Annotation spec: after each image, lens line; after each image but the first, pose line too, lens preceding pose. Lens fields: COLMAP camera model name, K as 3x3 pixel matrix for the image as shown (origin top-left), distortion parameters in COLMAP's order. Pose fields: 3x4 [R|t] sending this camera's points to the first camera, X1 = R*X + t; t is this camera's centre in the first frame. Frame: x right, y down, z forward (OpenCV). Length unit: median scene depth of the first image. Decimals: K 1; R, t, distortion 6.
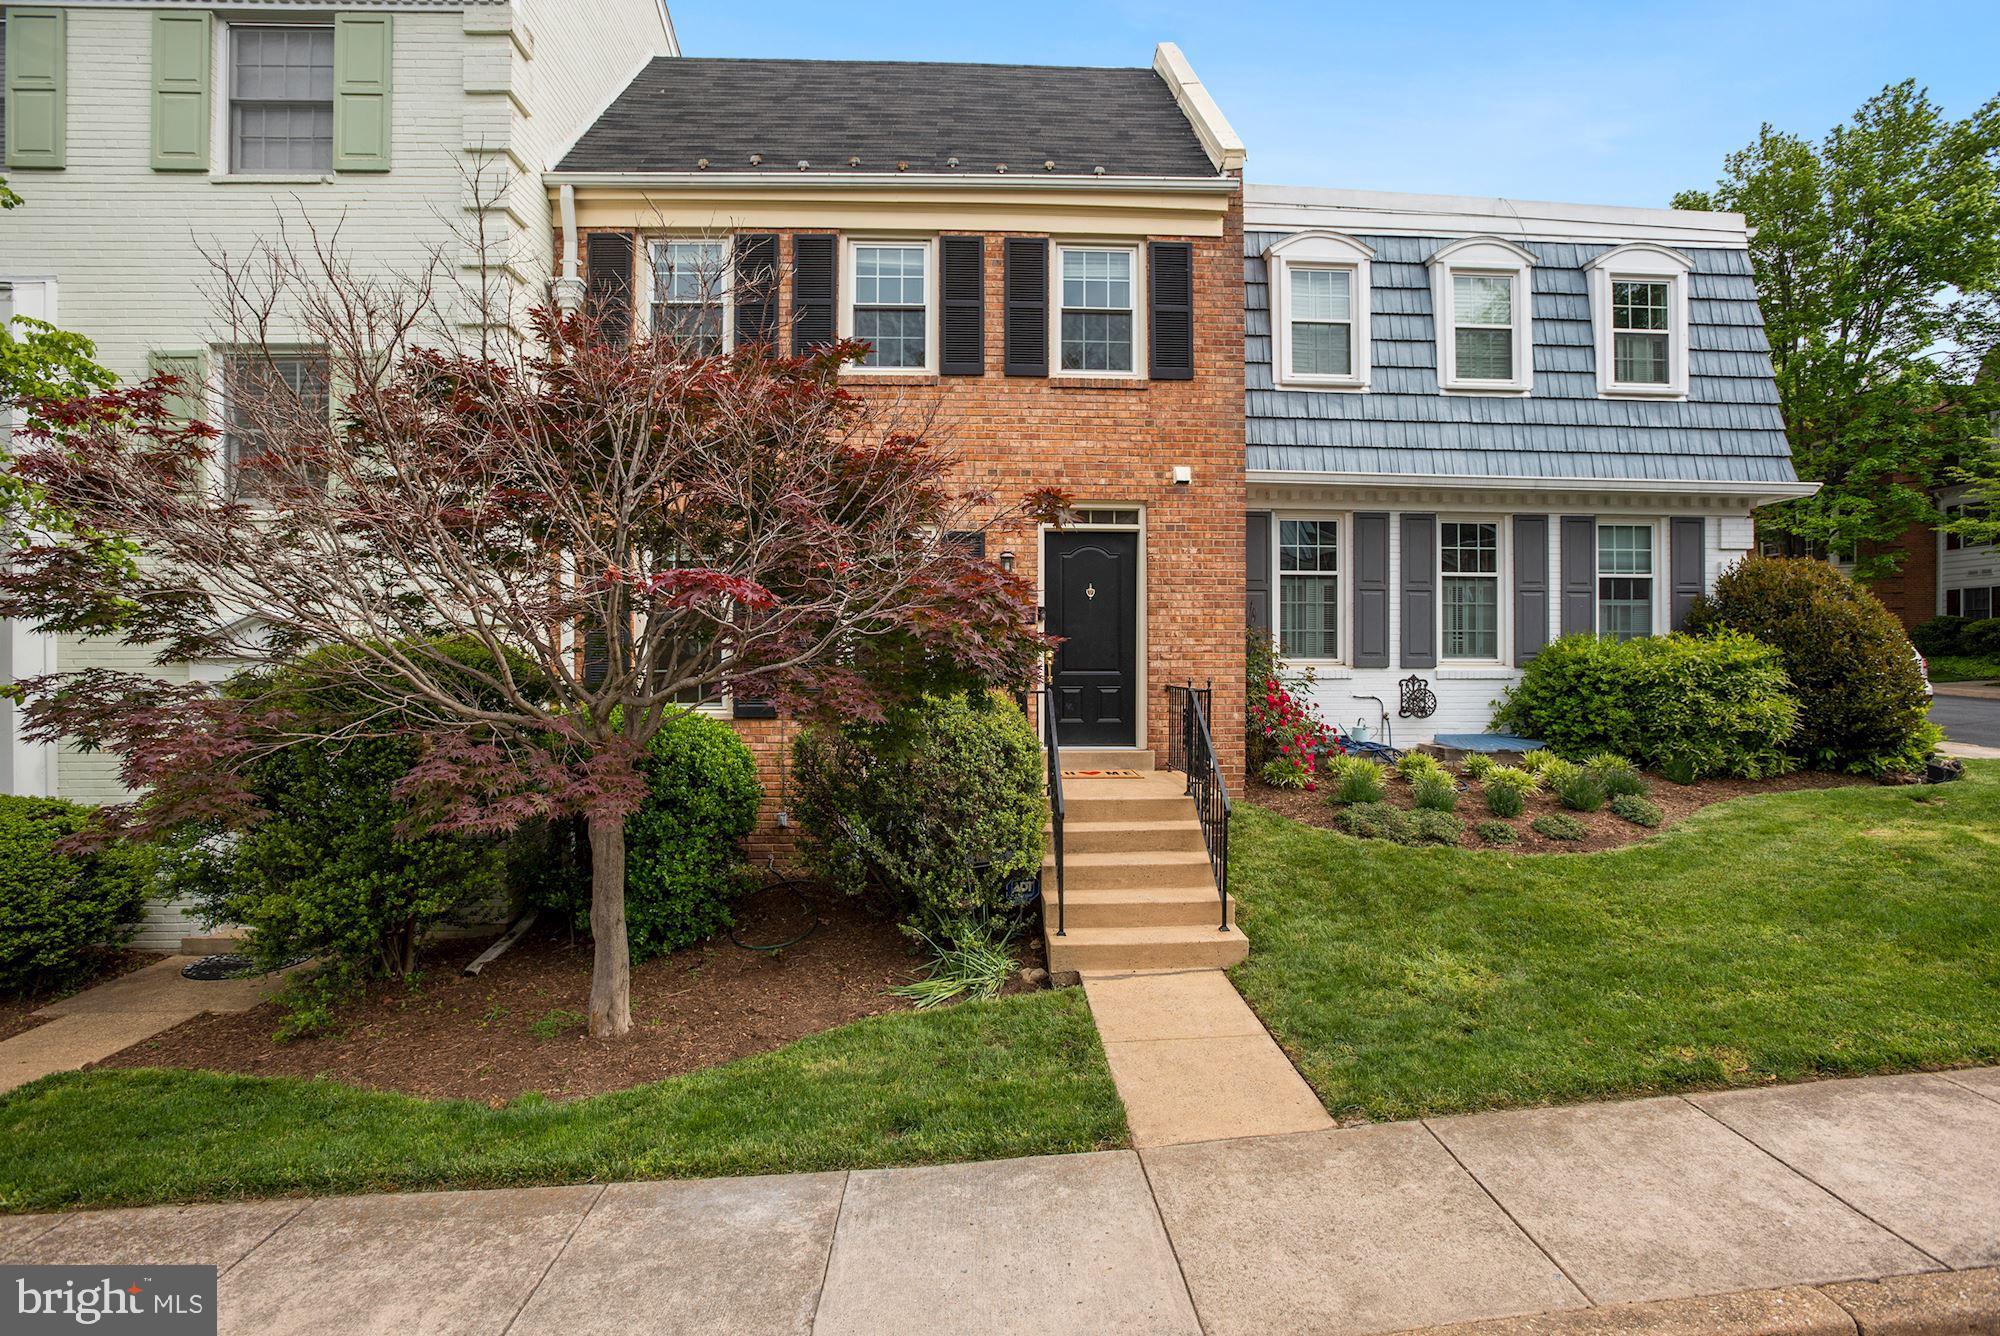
lens RADIAL K [[969.4, 0, 1046.6], [0, 969.4, 655.0], [0, 0, 1]] dist [-0.049993, 0.015425]
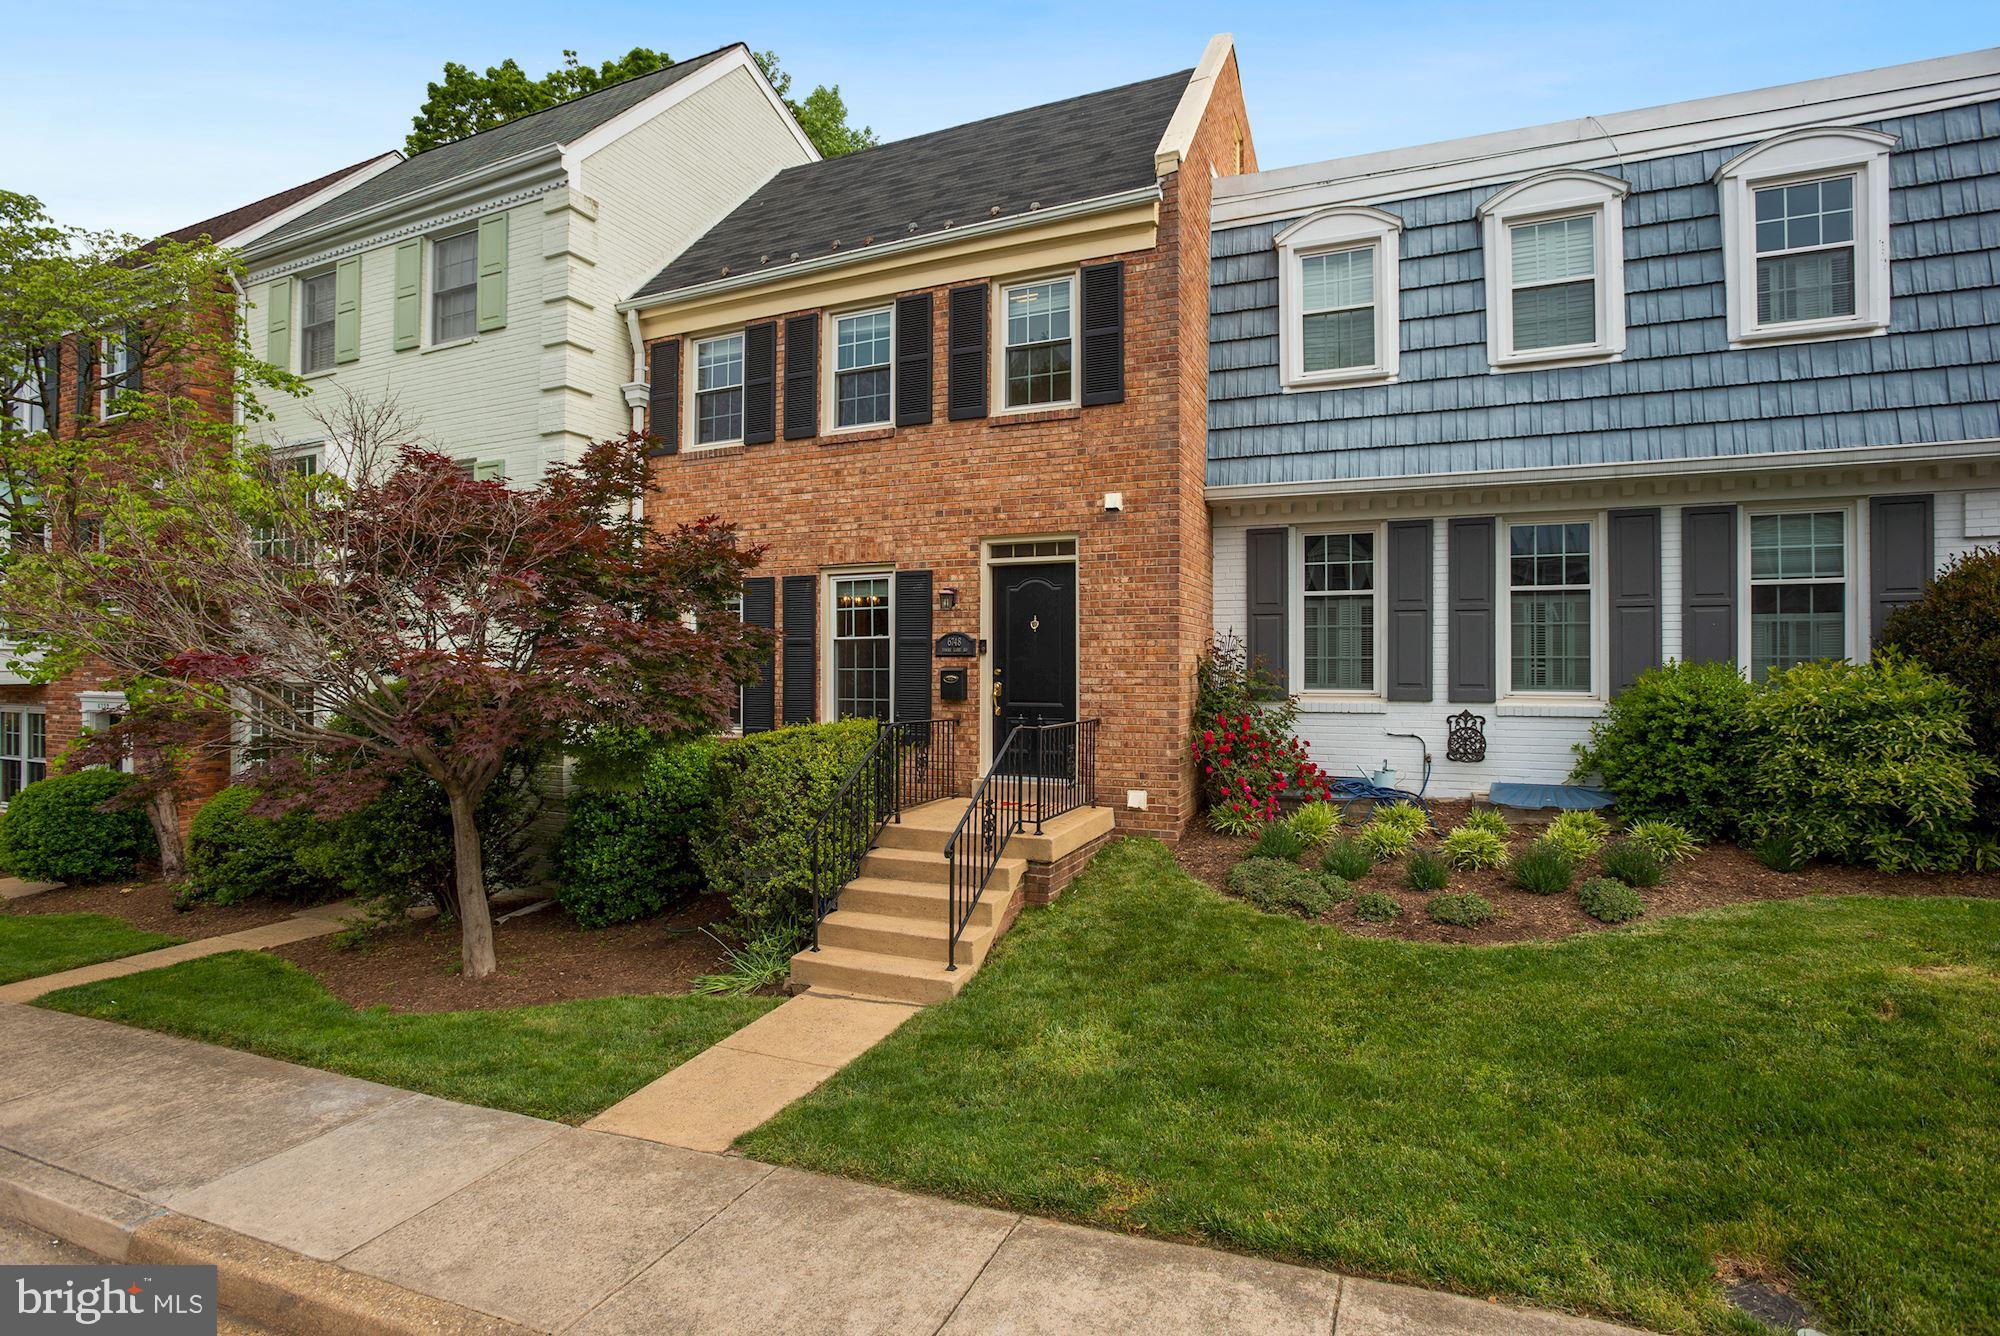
lens RADIAL K [[969.4, 0, 995.5], [0, 969.4, 658.7], [0, 0, 1]] dist [-0.049993, 0.015425]
pose [[0.891677, -0.002785, -0.452664, 0.471494], [-0.000386, 0.999976, -0.006912, -0.022104], [0.452673, 0.006338, 0.891654, 0.083095]]
